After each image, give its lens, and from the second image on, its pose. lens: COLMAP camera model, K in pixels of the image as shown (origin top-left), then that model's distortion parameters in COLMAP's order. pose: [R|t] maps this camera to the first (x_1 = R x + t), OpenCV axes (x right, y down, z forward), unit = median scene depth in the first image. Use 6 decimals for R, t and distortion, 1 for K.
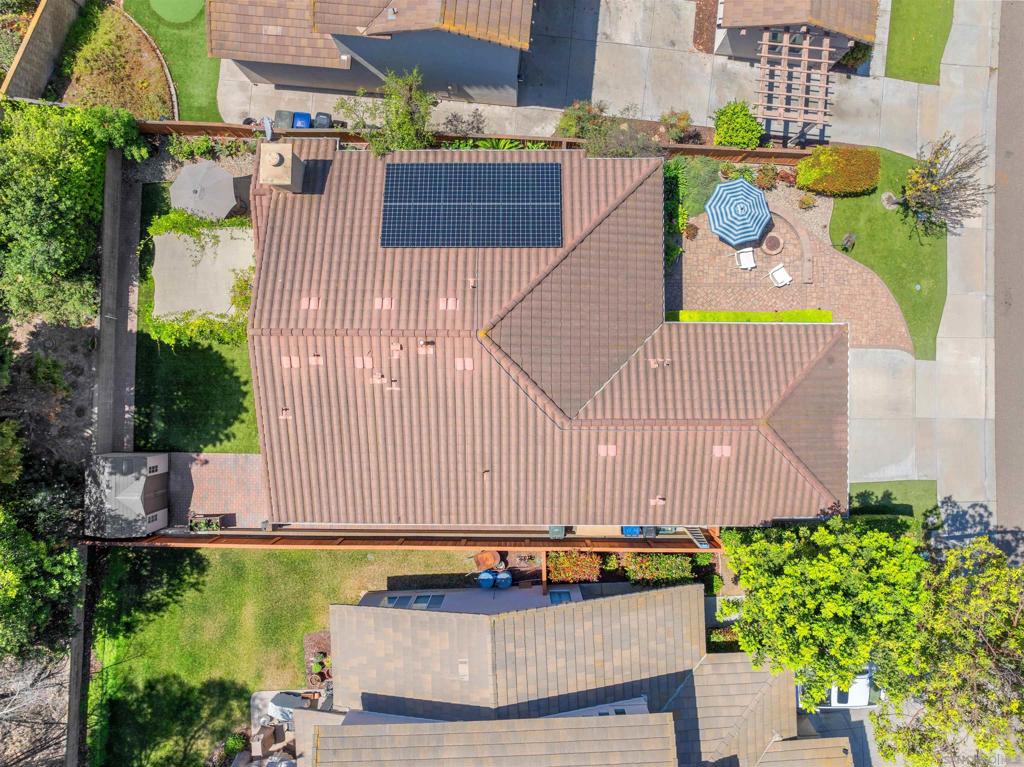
lens RADIAL K [[756.8, 0, 512.0], [0, 756.8, 383.5], [0, 0, 1]] dist [-0.040697, 0.001246]
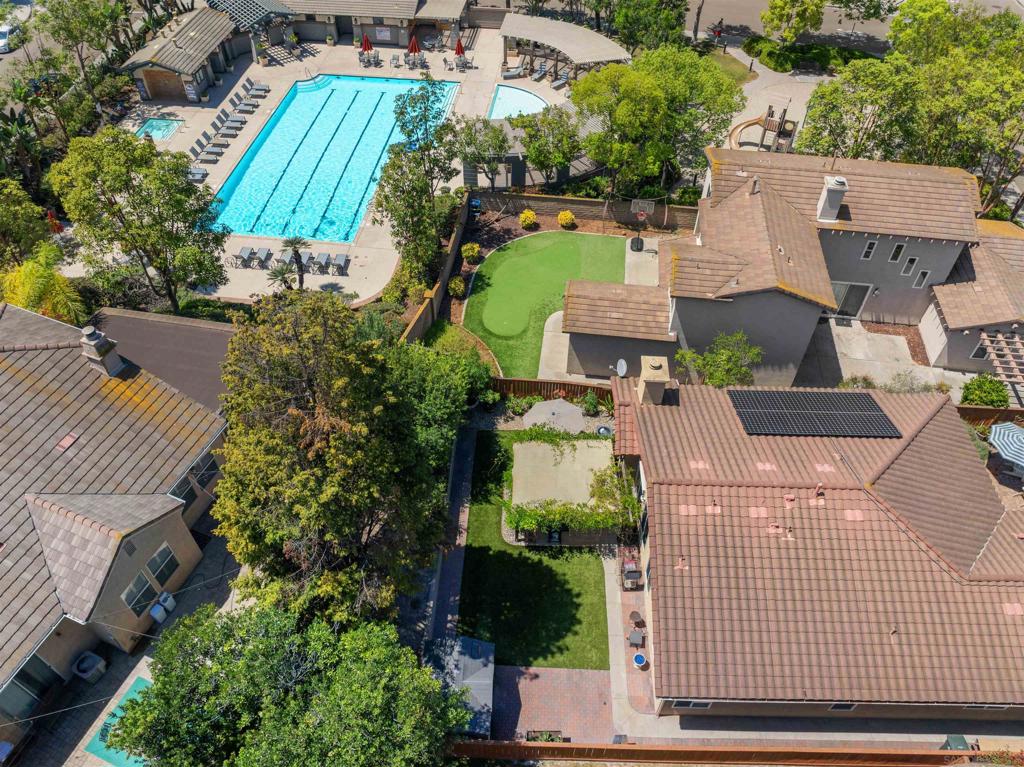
lens RADIAL K [[756.8, 0, 512.0], [0, 756.8, 383.5], [0, 0, 1]] dist [-0.040697, 0.001246]
pose [[0.999188, 0.036640, 0.016738, -0.464807], [-0.015590, 0.734894, -0.678002, 0.457090], [-0.037143, 0.677191, 0.734869, 0.107357]]
